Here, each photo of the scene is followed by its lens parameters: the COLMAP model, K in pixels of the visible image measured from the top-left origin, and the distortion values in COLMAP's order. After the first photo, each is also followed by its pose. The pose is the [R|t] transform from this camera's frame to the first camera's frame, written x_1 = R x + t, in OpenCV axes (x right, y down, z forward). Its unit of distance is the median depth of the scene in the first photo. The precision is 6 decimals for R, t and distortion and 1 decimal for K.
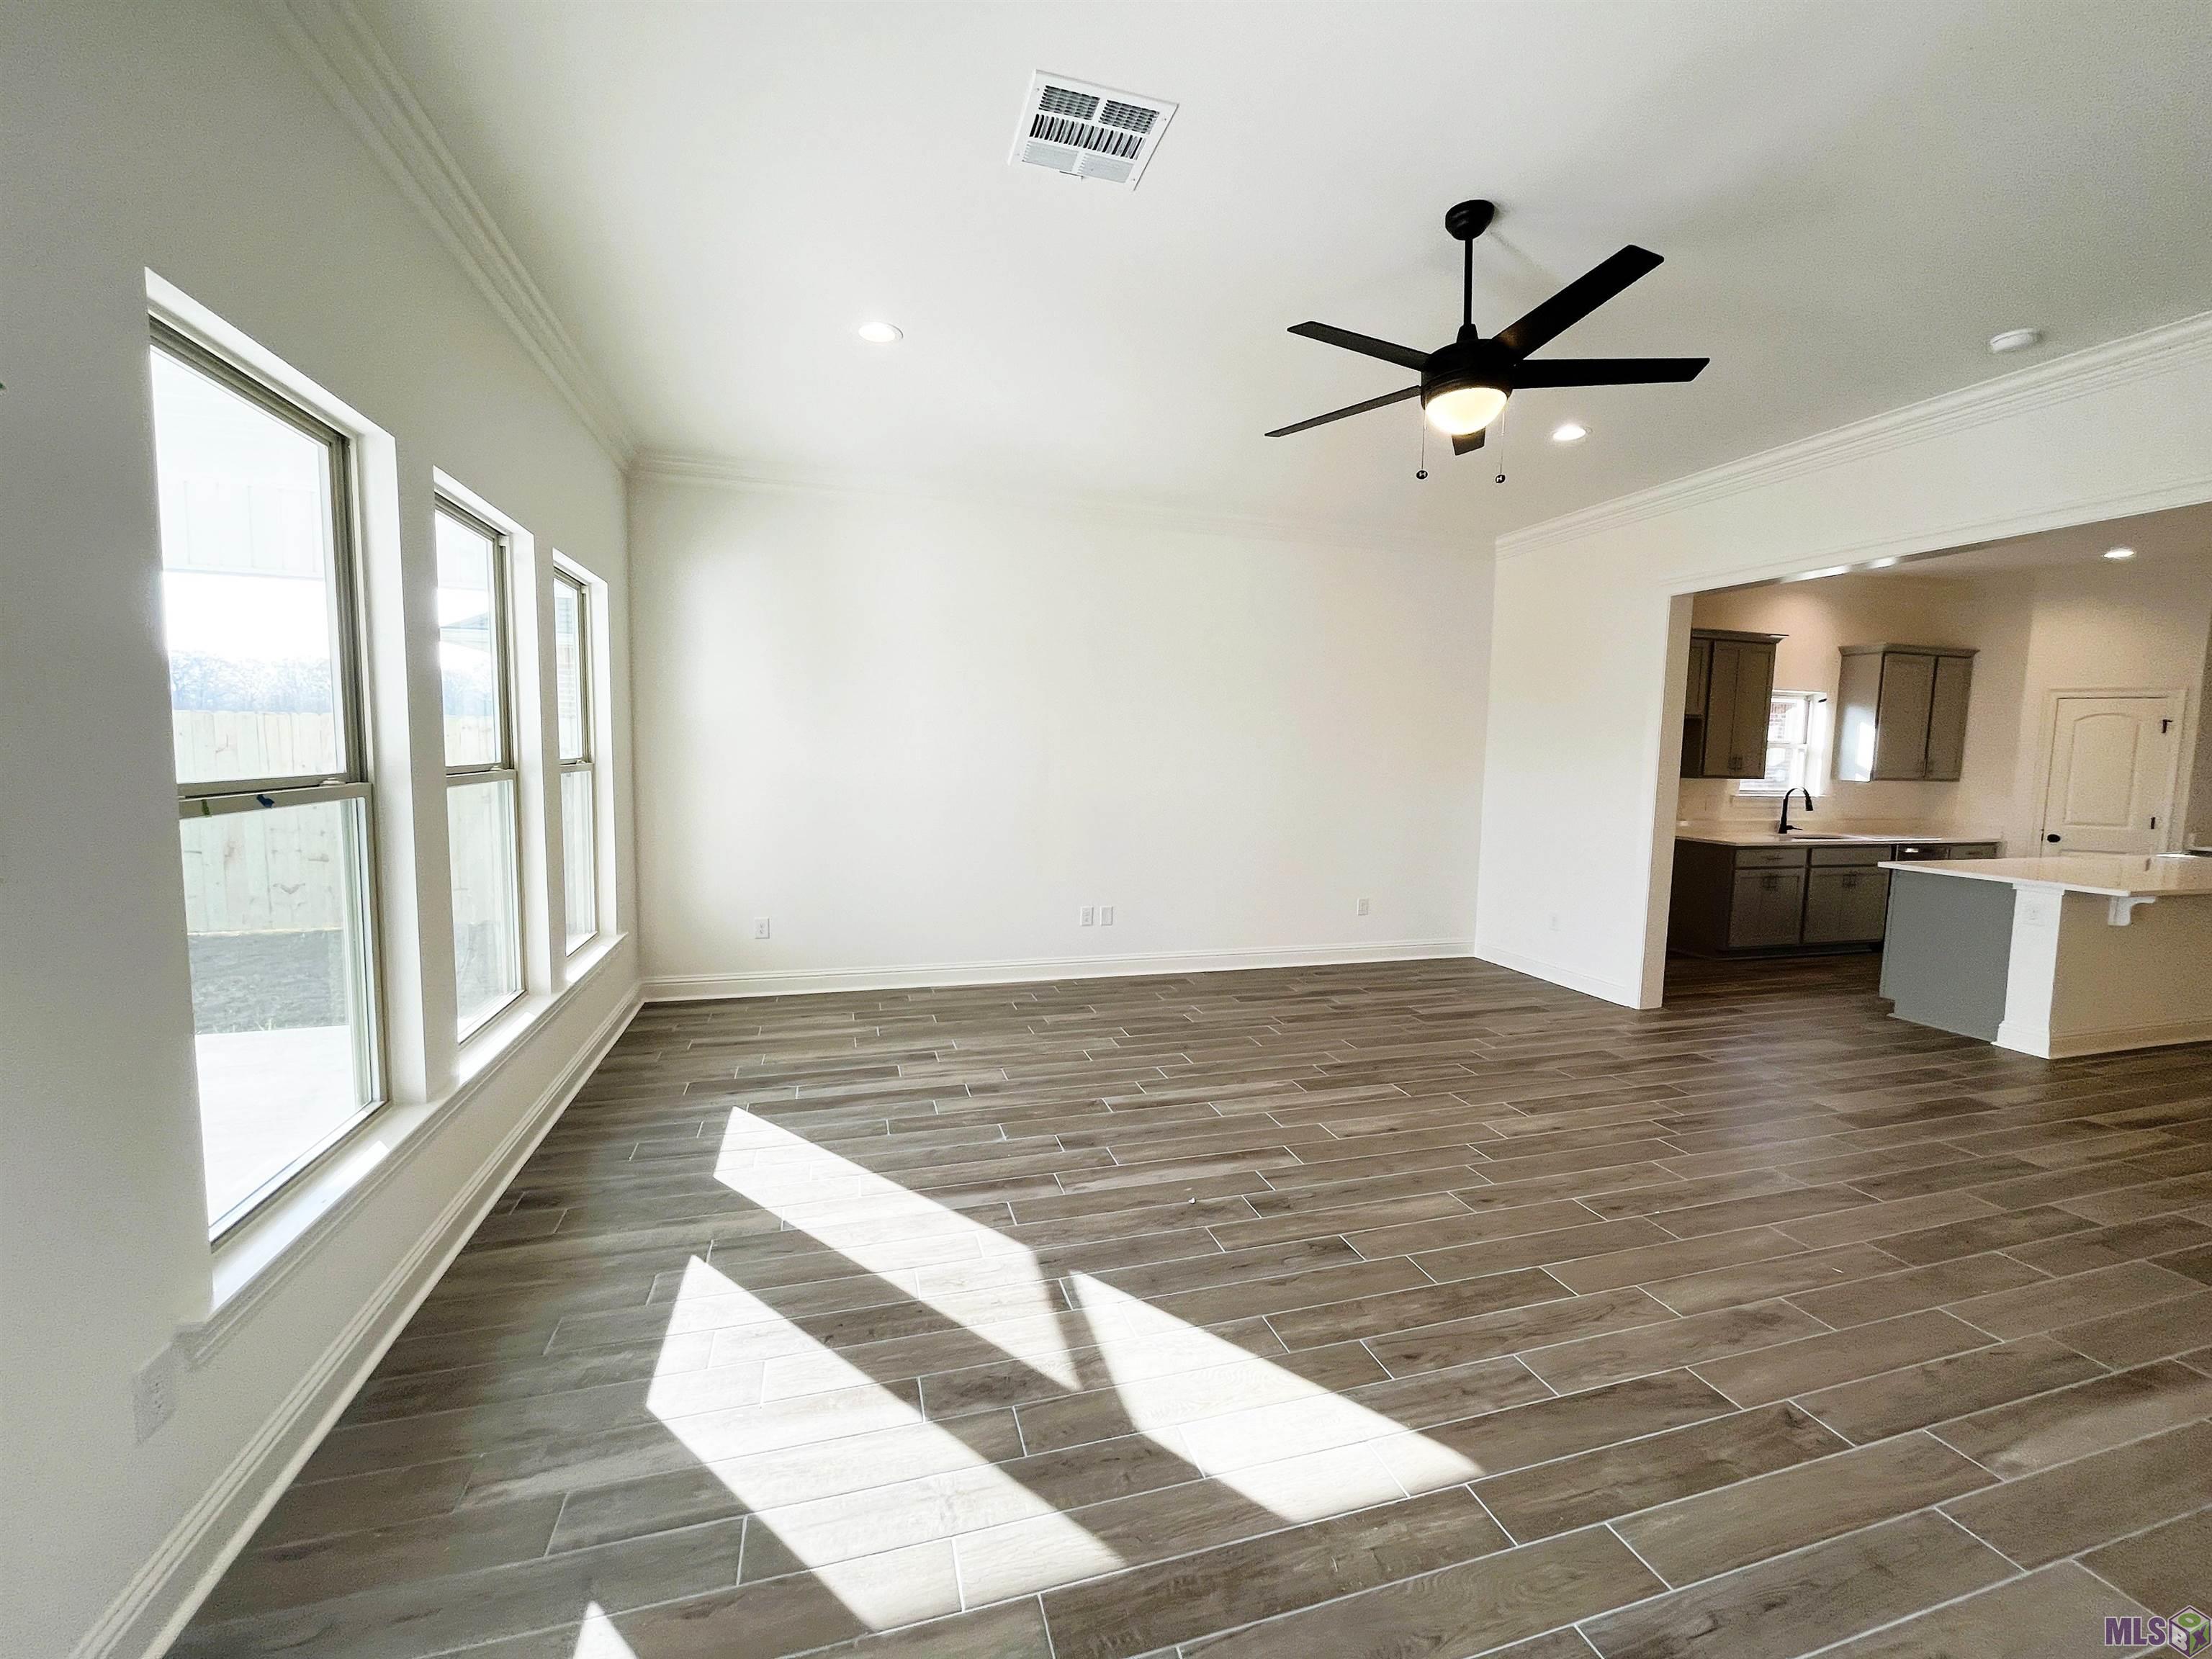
lens RADIAL K [[885.2, 0, 1112.9], [0, 885.2, 825.5], [0, 0, 1]] dist [-0.001566, -0.000219]
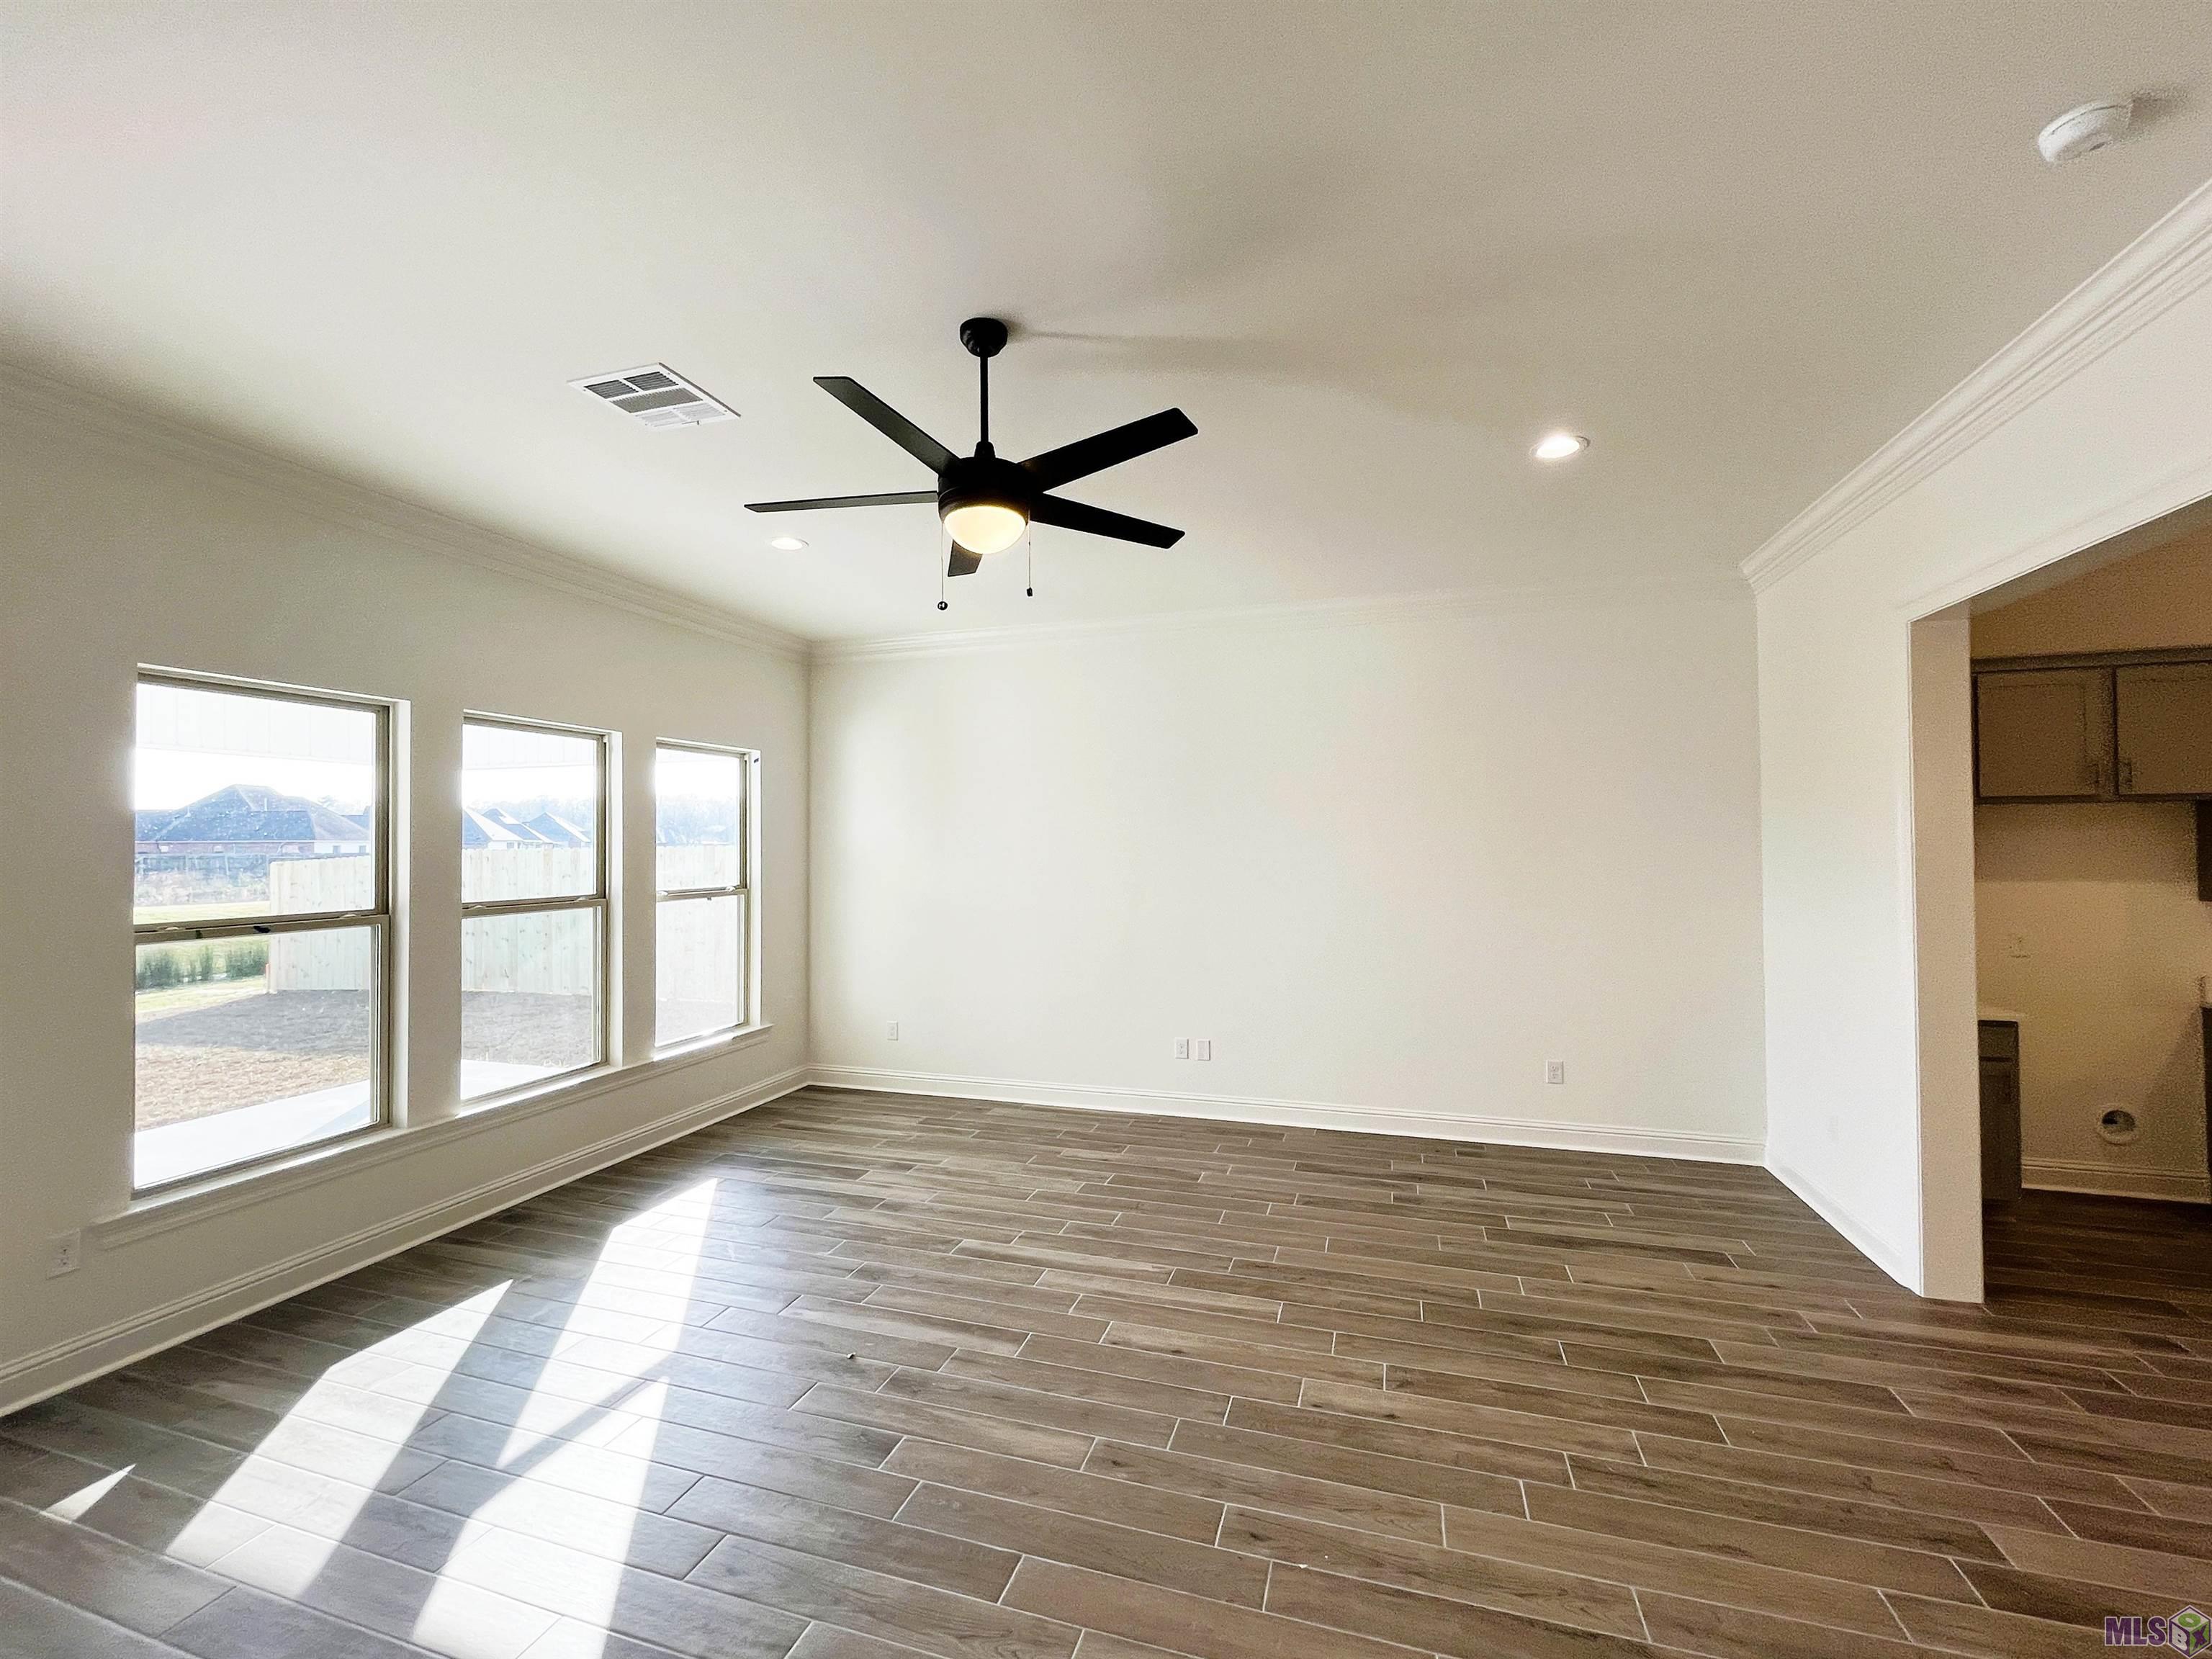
lens RADIAL K [[922.5, 0, 1106.0], [0, 922.5, 829.5], [0, 0, 1]] dist [-0.002050, -0.000255]
pose [[0.829026, -0.033573, -0.558201, 0.572427], [-0.026554, 0.994707, -0.099263, -0.035410], [0.558579, 0.097114, 0.823747, 0.170121]]
